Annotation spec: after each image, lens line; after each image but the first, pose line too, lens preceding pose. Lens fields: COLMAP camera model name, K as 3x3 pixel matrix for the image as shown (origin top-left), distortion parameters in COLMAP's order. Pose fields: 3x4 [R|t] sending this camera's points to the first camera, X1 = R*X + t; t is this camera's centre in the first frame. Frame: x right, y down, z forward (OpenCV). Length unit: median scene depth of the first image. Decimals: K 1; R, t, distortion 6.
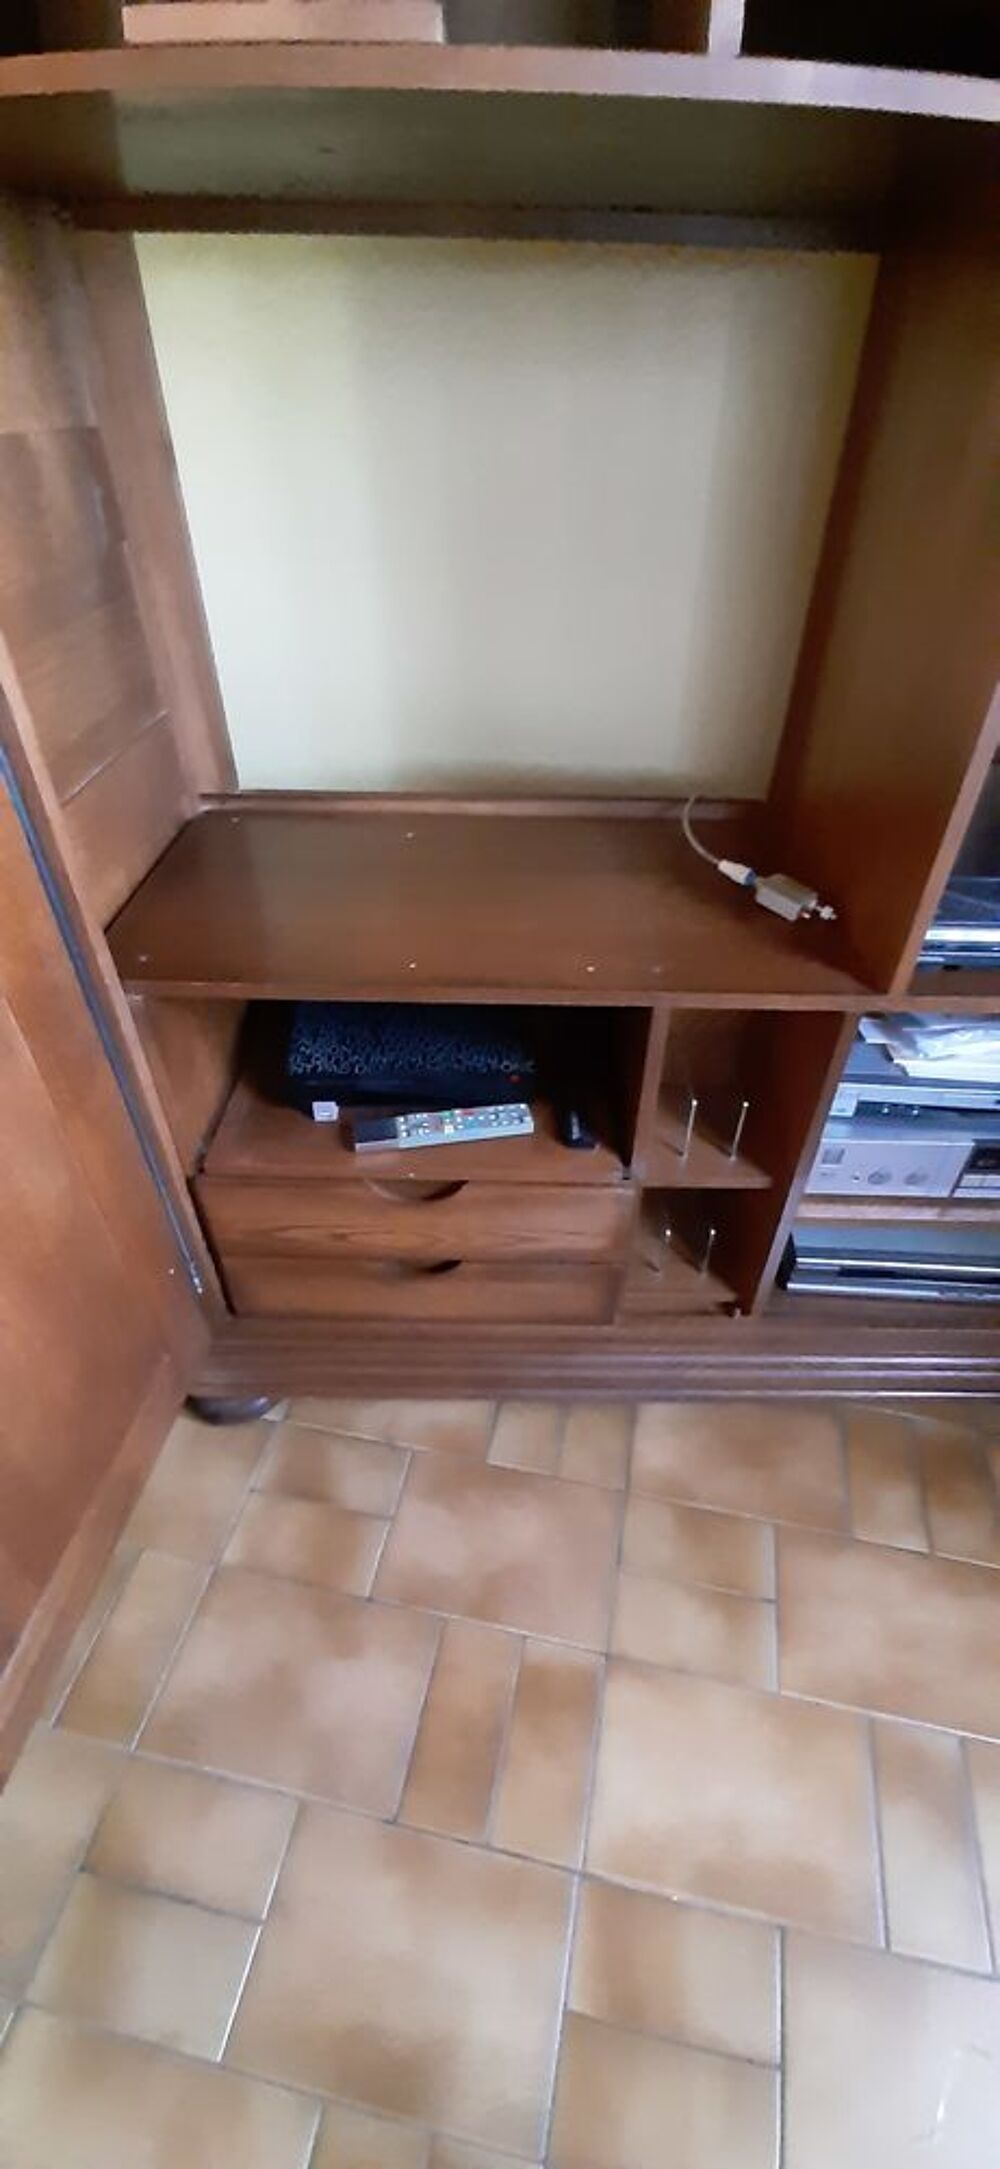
lens RADIAL K [[897.1, 0, 502.7], [0, 897.1, 1093.2], [0, 0, 1]] dist [-0.003970, -0.005928]
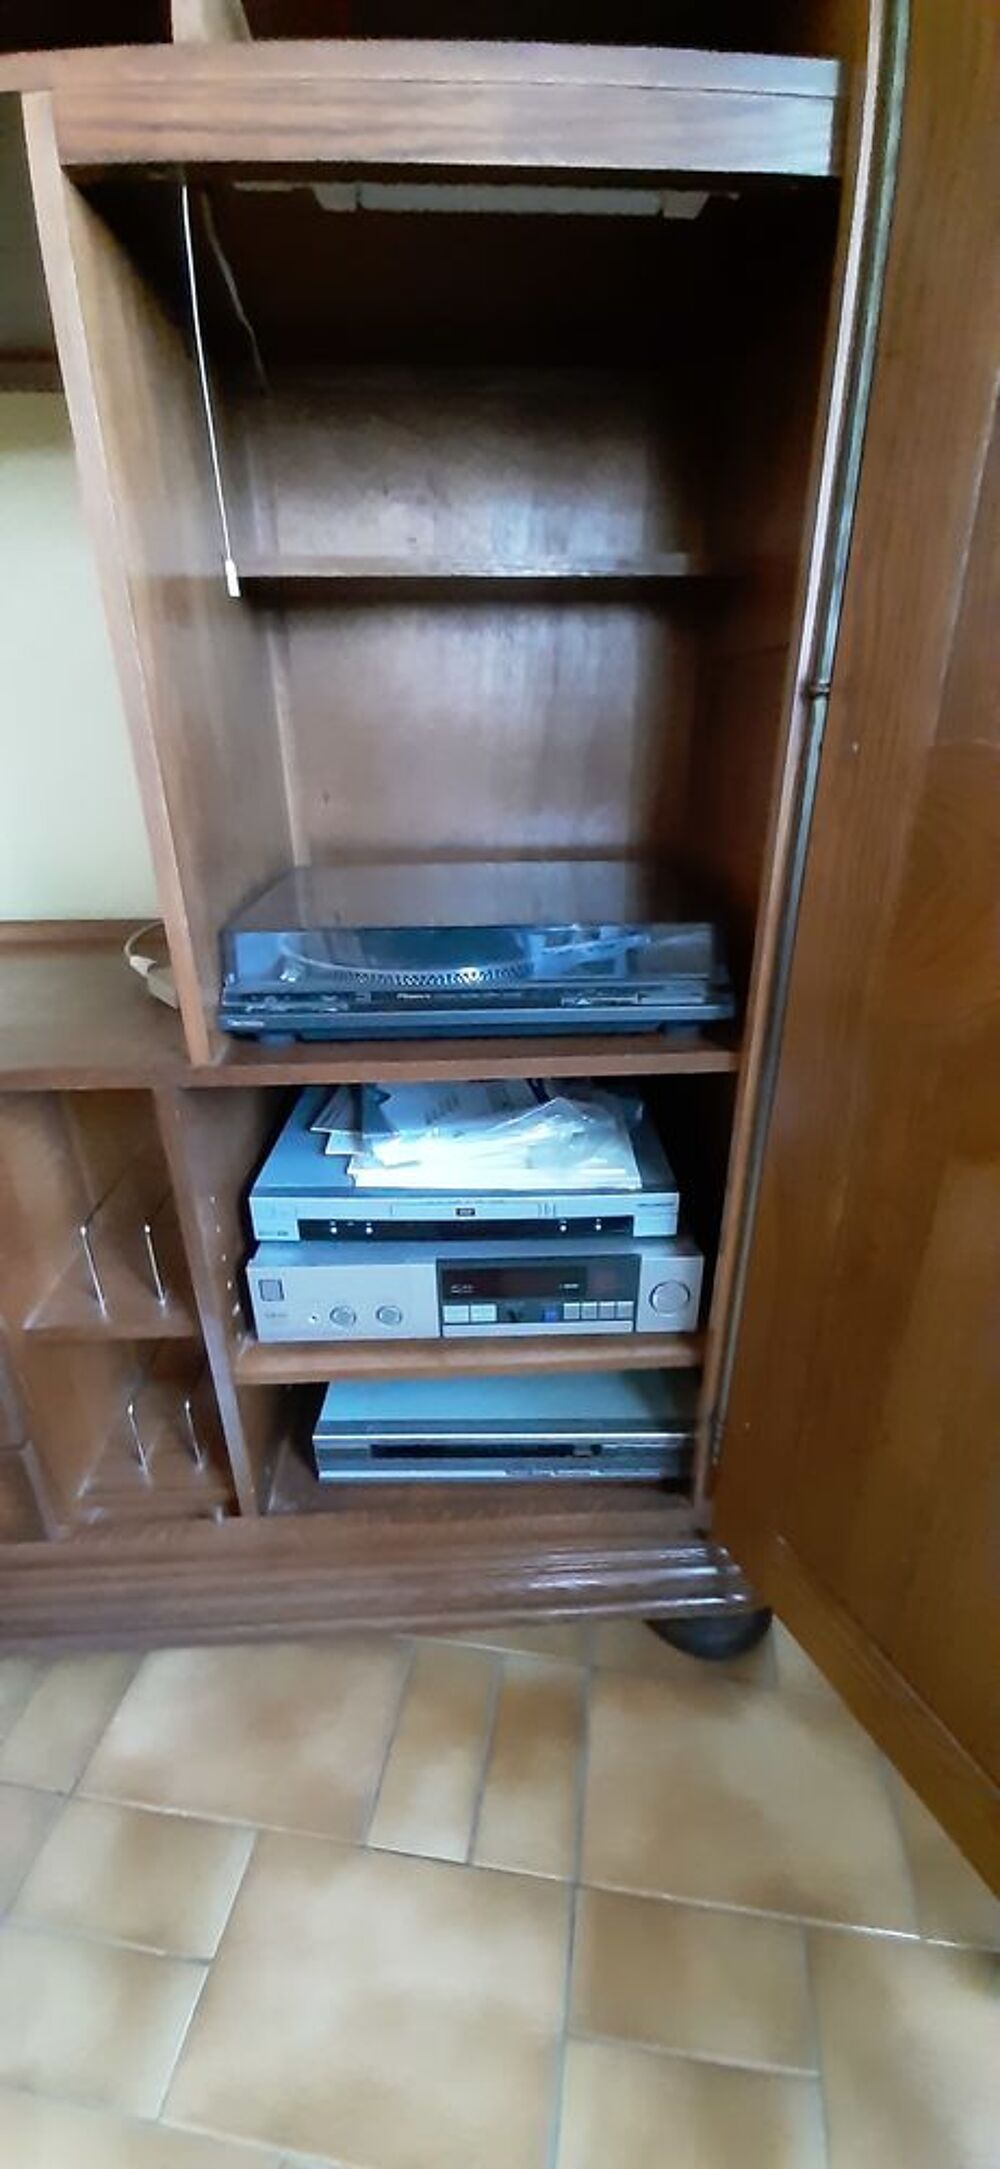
lens RADIAL K [[897.1, 0, 525.7], [0, 897.1, 1055.2], [0, 0, 1]] dist [-0.003970, -0.005928]
pose [[0.997472, -0.036761, 0.060820, 0.546937], [0.052380, 0.958691, -0.279586, 0.103563], [-0.048030, 0.282065, 0.958192, 0.138658]]
